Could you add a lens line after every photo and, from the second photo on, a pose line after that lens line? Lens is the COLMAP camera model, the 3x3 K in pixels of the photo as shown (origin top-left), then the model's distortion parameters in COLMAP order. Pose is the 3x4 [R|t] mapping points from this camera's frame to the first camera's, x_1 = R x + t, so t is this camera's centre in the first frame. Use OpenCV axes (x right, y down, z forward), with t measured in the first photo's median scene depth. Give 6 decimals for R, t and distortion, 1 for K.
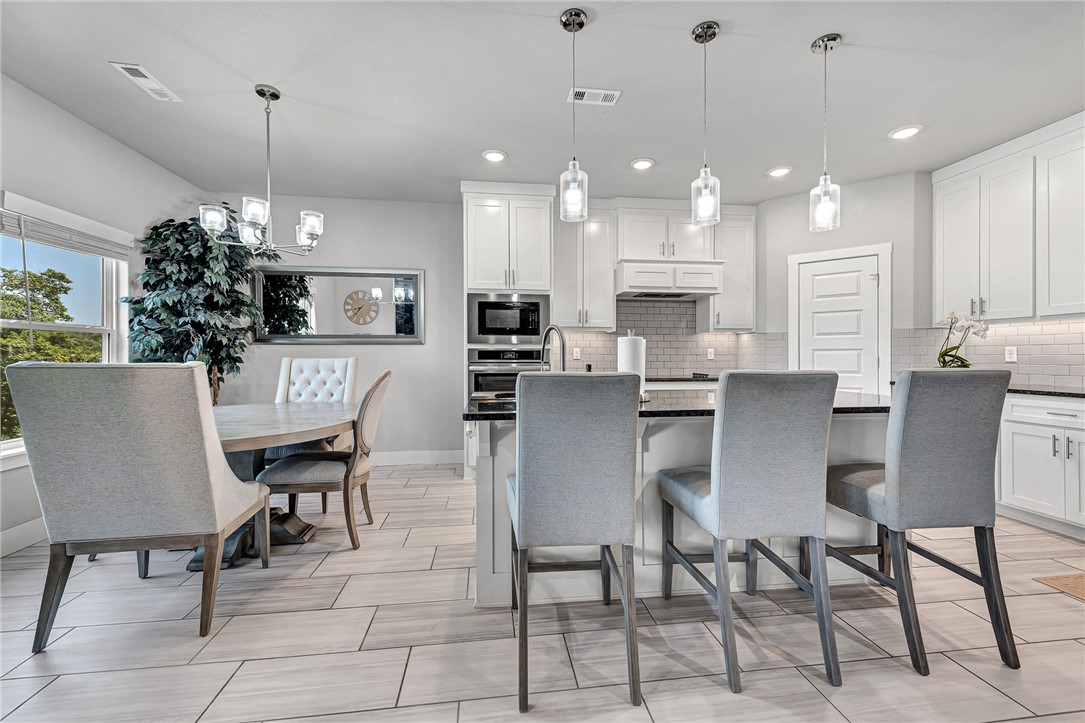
lens RADIAL K [[433.3, 0, 538.6], [0, 433.3, 357.8], [0, 0, 1]] dist [0.013834, -0.004196]
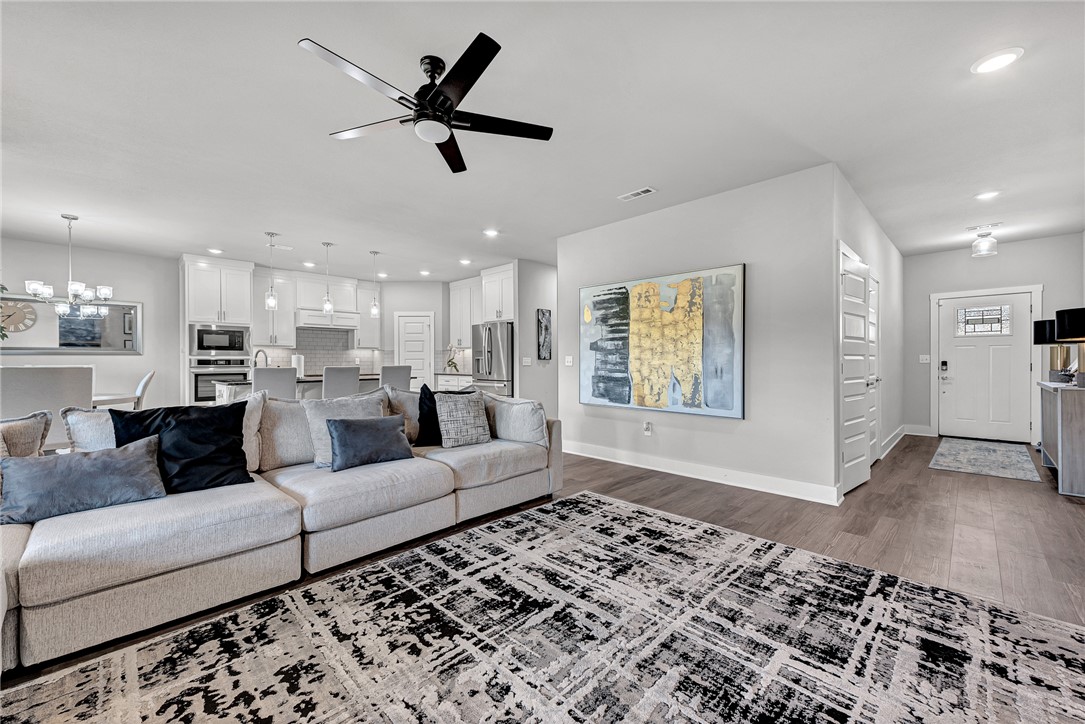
lens RADIAL K [[433.3, 0, 547.9], [0, 433.3, 364.0], [0, 0, 1]] dist [0.013834, -0.004196]
pose [[0.788273, -0.007329, 0.615282, -0.119466], [0.006532, 0.999972, 0.003544, 0.003446], [-0.615291, 0.001225, 0.788299, -1.208940]]
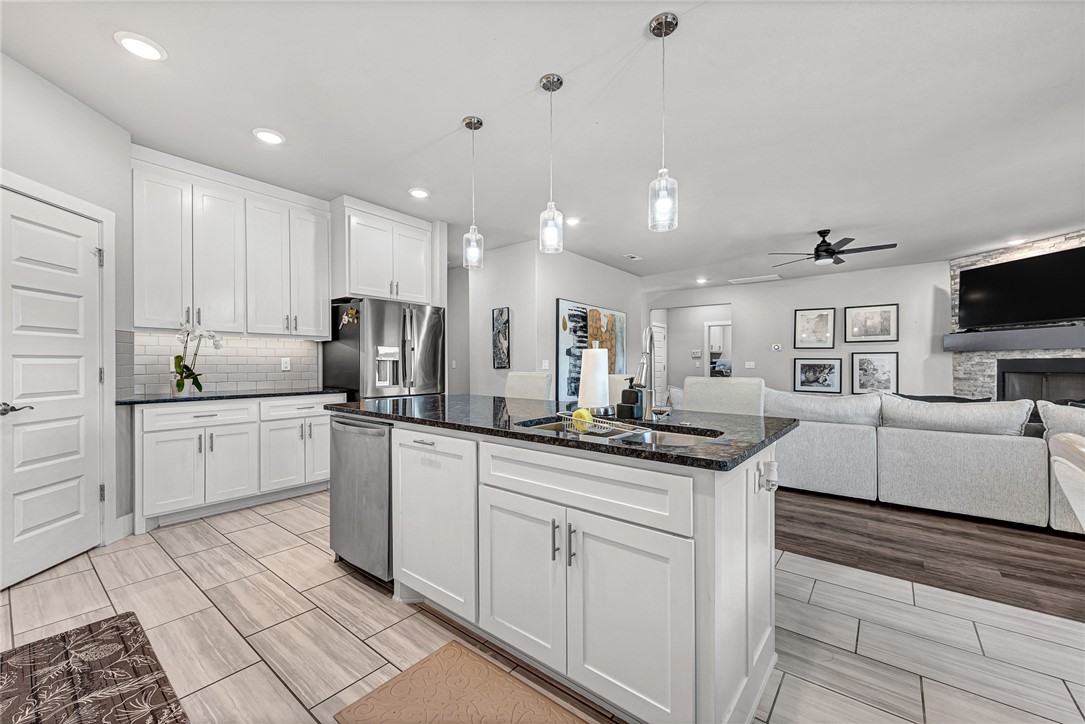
lens RADIAL K [[433.3, 0, 534.9], [0, 433.3, 365.1], [0, 0, 1]] dist [0.013834, -0.004196]
pose [[-0.686068, -0.002624, 0.727533, -0.244541], [0.002850, 0.999976, 0.006294, -0.010075], [-0.727532, 0.006391, -0.686044, 1.057275]]
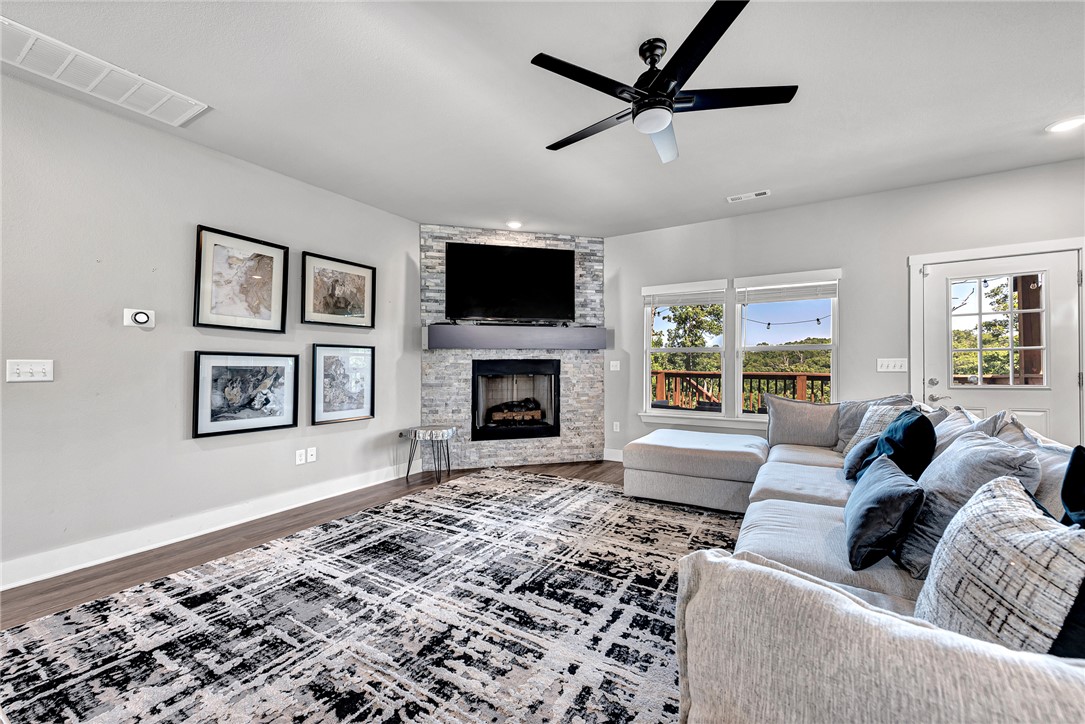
lens RADIAL K [[433.3, 0, 549.8], [0, 433.3, 361.3], [0, 0, 1]] dist [0.013834, -0.004196]
pose [[-0.617081, -0.006439, -0.786874, 0.695382], [-0.000448, 0.999969, -0.007831, -0.001424], [0.786900, -0.004480, -0.617064, -0.337321]]
